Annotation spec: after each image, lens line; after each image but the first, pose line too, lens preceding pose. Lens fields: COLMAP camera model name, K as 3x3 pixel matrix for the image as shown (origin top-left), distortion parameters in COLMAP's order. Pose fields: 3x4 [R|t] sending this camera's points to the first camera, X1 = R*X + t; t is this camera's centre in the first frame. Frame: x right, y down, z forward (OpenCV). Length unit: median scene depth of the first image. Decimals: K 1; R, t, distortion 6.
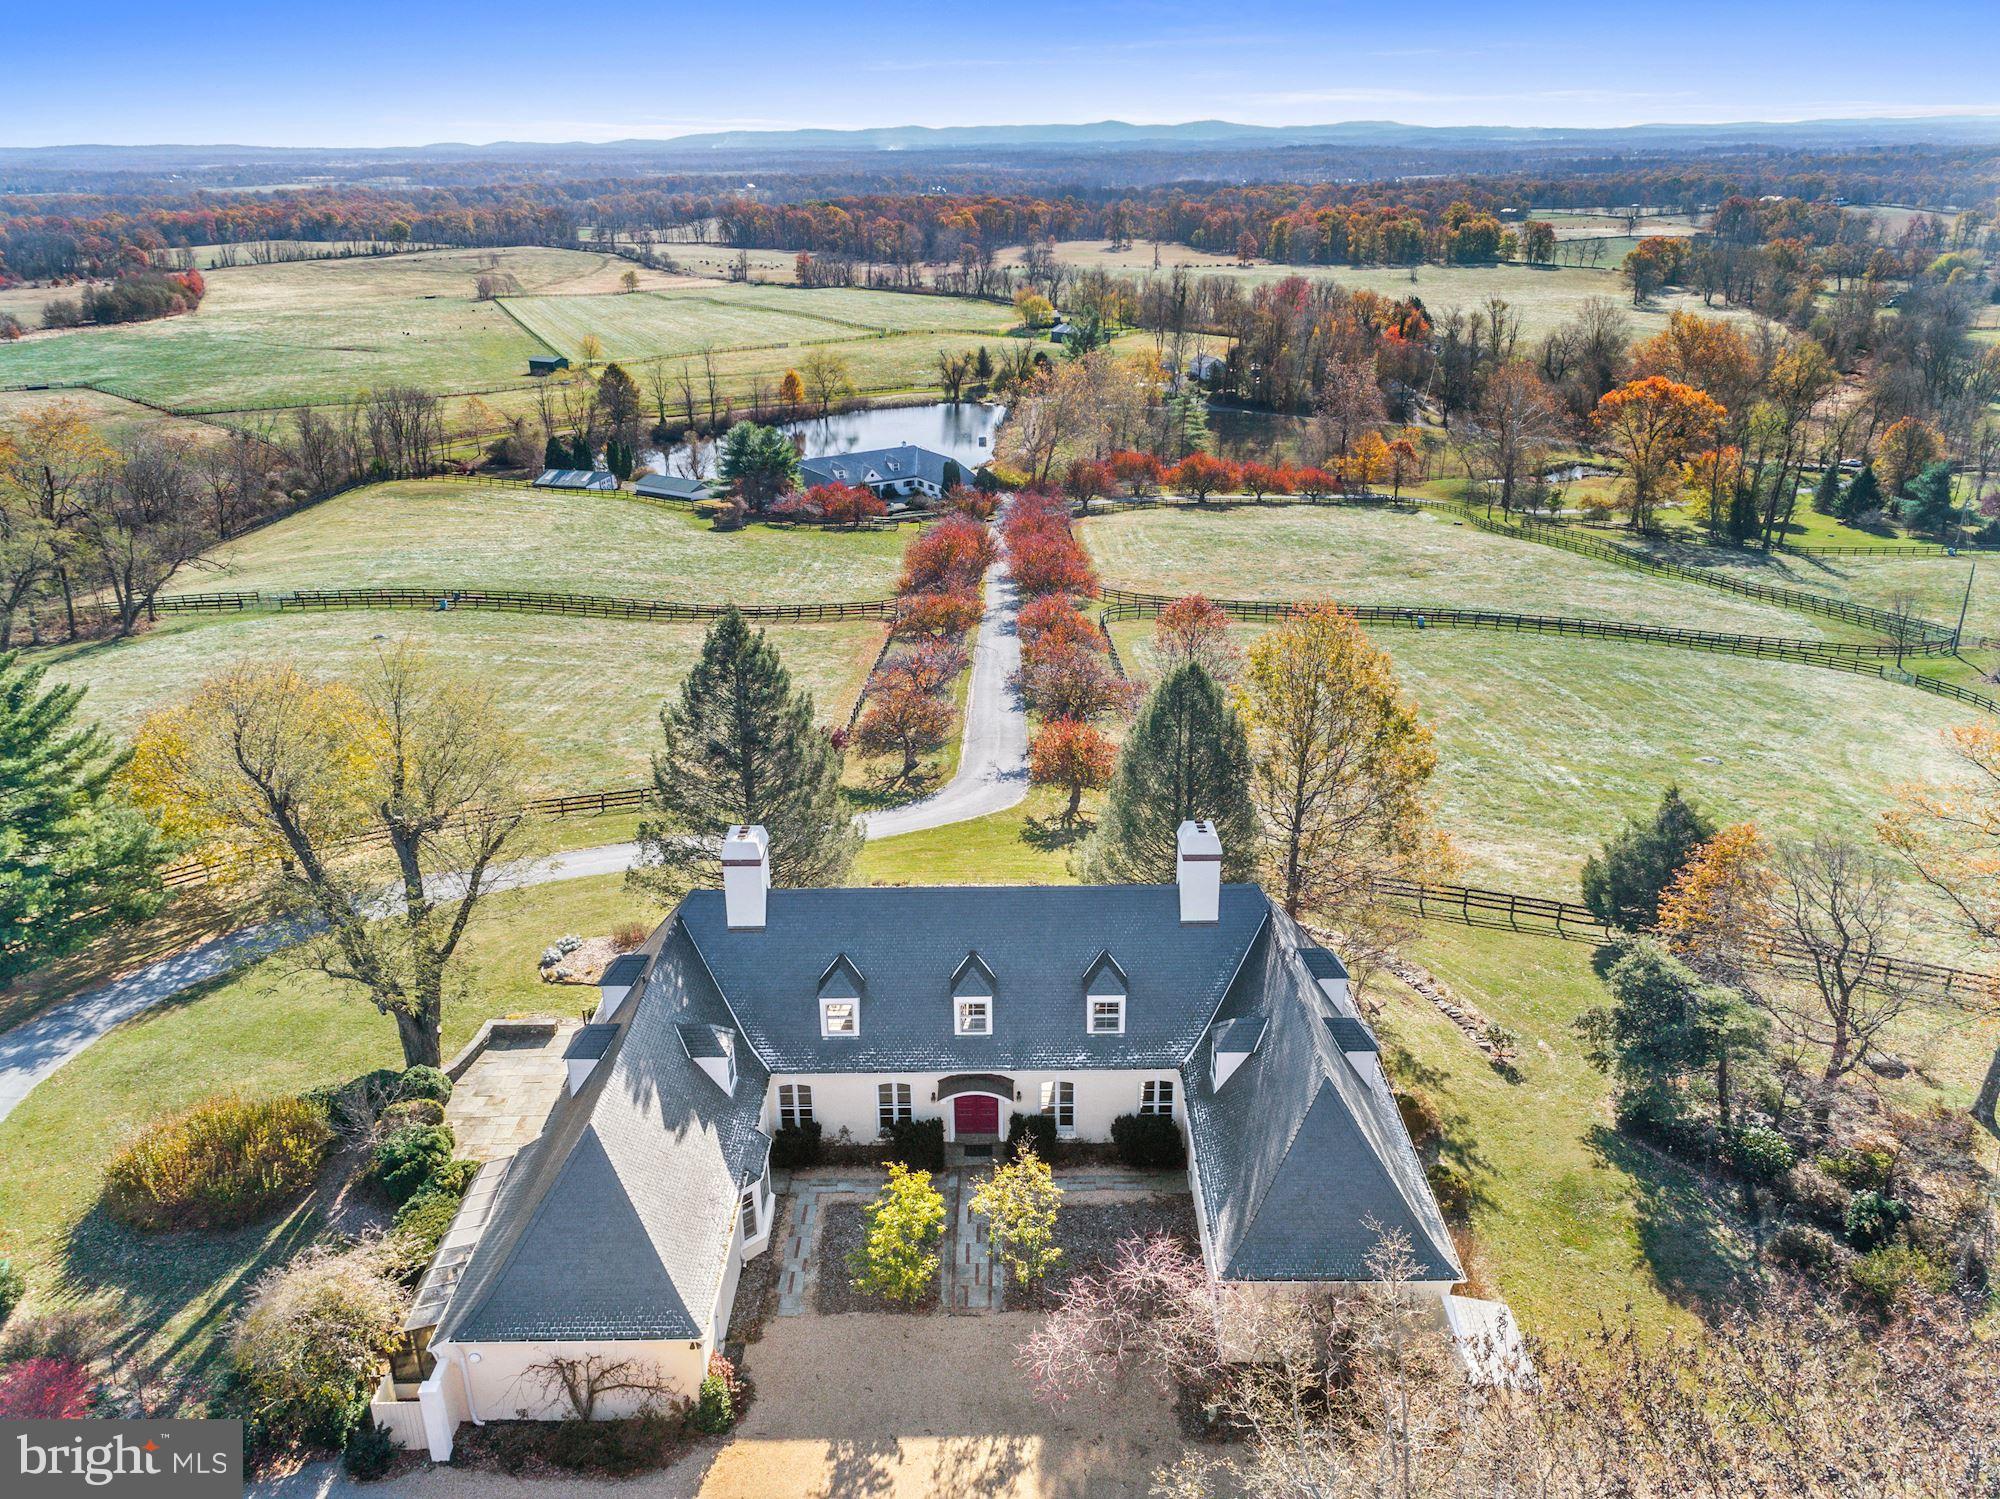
lens RADIAL K [[1498.8, 0, 1003.9], [0, 1498.8, 755.9], [0, 0, 1]] dist [0.012866, 0.015203]
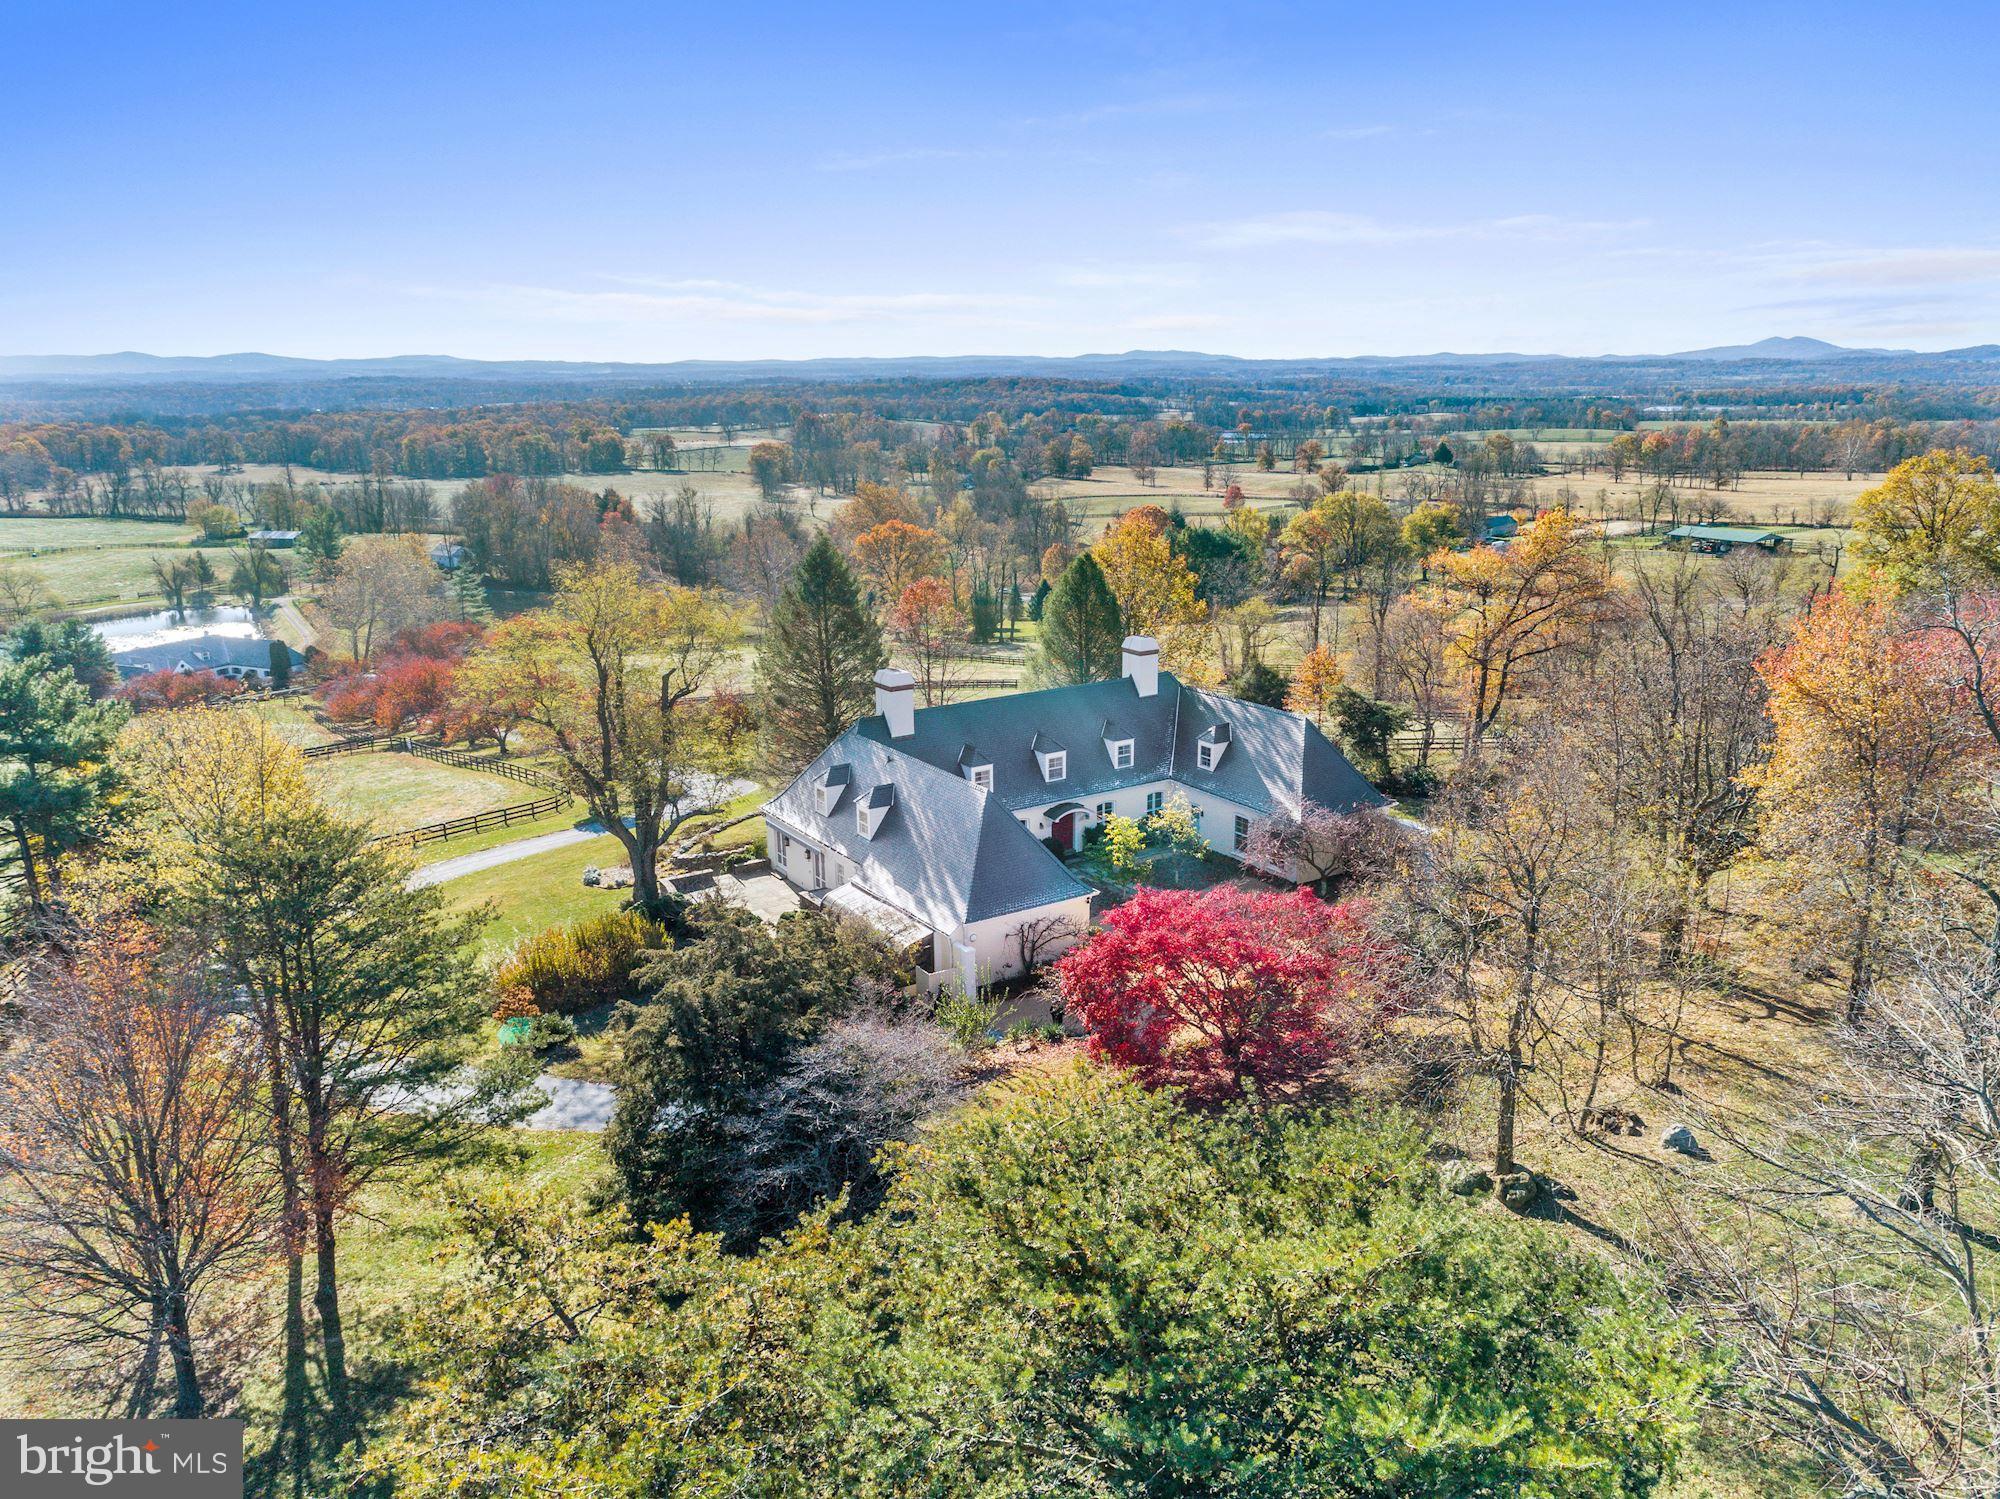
lens RADIAL K [[1498.8, 0, 1003.9], [0, 1498.8, 755.9], [0, 0, 1]] dist [0.012866, 0.015203]
pose [[0.837656, -0.138196, 0.528427, -0.149070], [0.210283, 0.974485, -0.078488, 0.046489], [-0.504097, 0.176865, 0.845343, -0.046508]]
